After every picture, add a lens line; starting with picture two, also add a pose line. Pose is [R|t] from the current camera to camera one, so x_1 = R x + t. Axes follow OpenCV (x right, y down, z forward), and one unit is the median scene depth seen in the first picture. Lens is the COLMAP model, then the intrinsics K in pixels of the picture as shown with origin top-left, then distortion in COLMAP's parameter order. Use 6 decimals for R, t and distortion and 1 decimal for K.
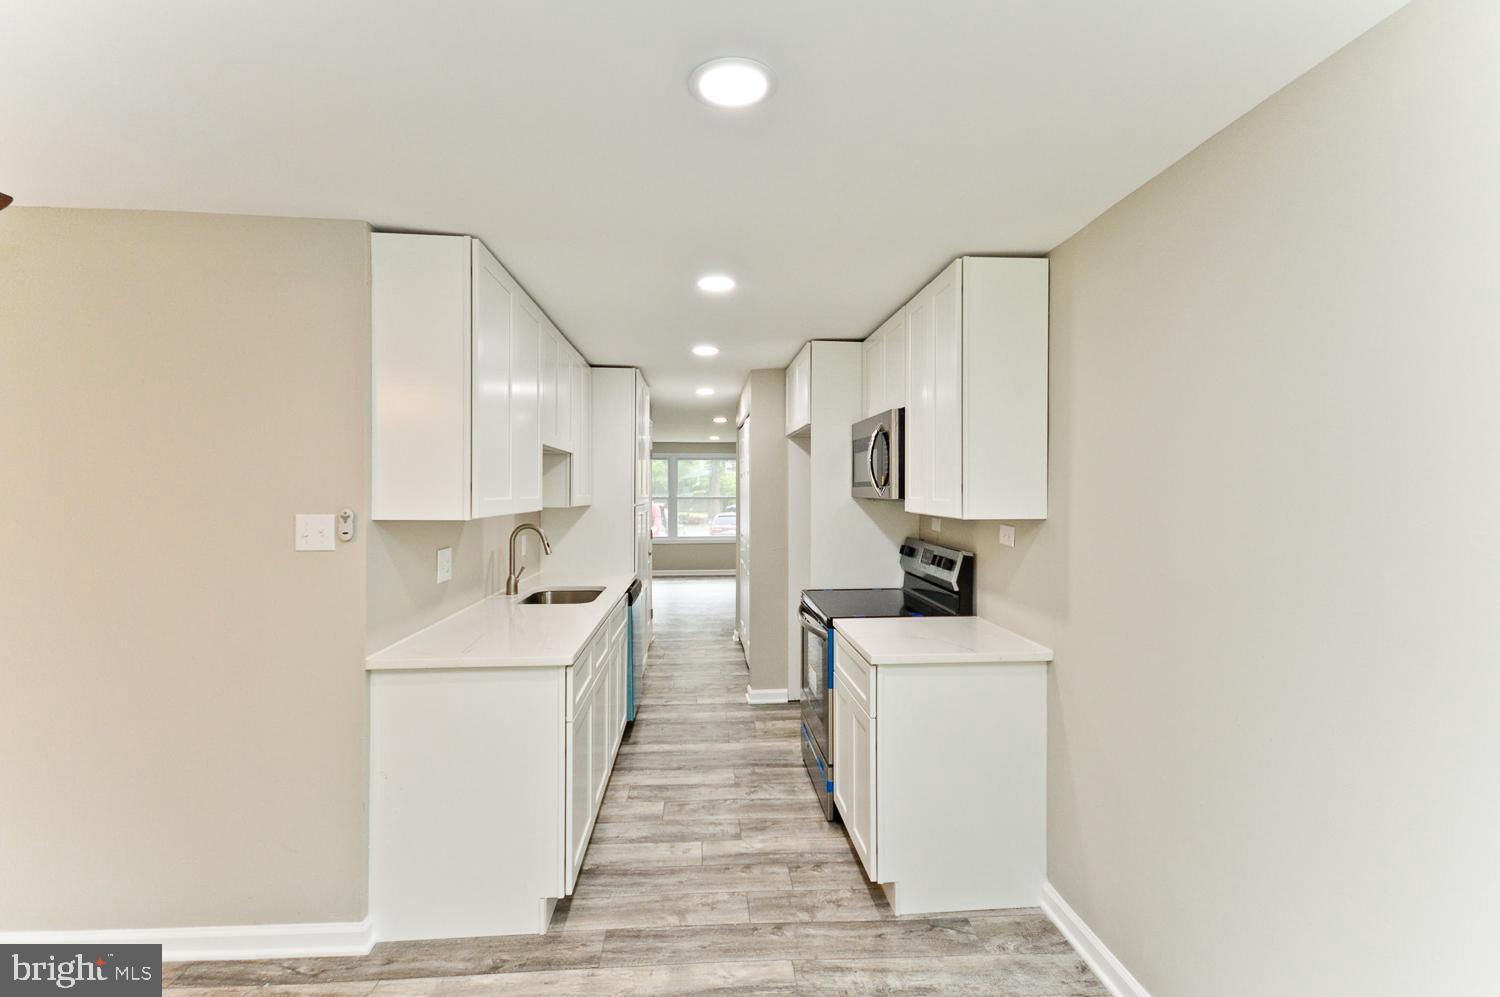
lens RADIAL K [[666.7, 0, 757.4], [0, 666.7, 486.2], [0, 0, 1]] dist [0.048544, -0.023395]
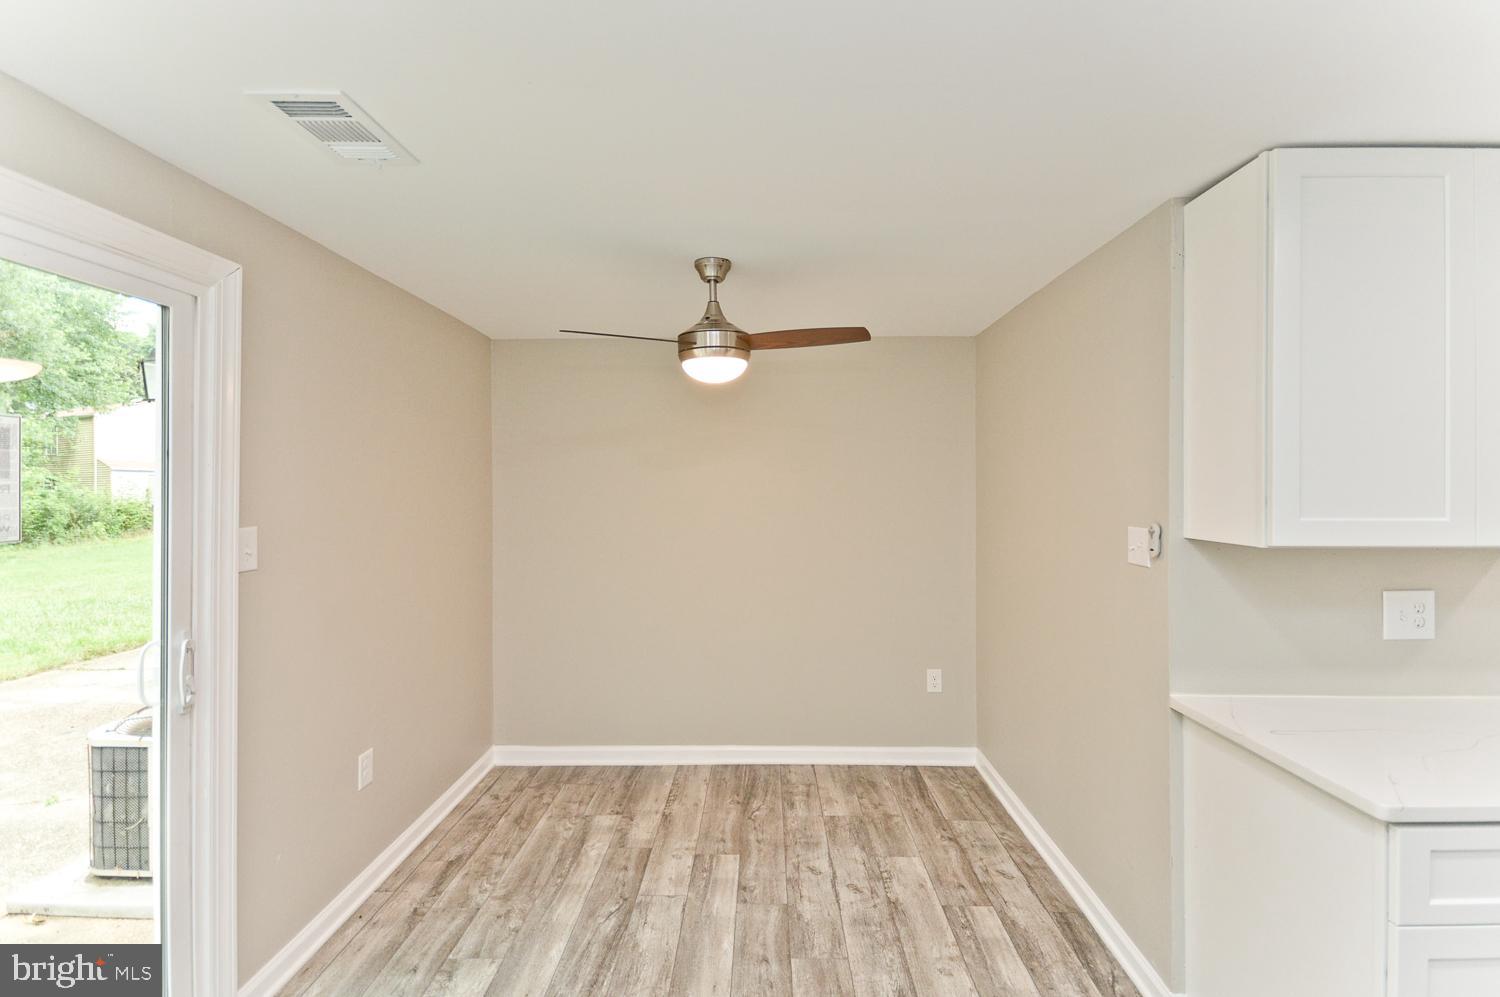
lens RADIAL K [[666.7, 0, 757.4], [0, 666.7, 486.2], [0, 0, 1]] dist [0.048544, -0.023395]
pose [[-0.097811, -0.002745, -0.995201, 0.354335], [0.005102, 0.999982, -0.003260, -0.016917], [0.995192, -0.005397, -0.097795, 0.556542]]
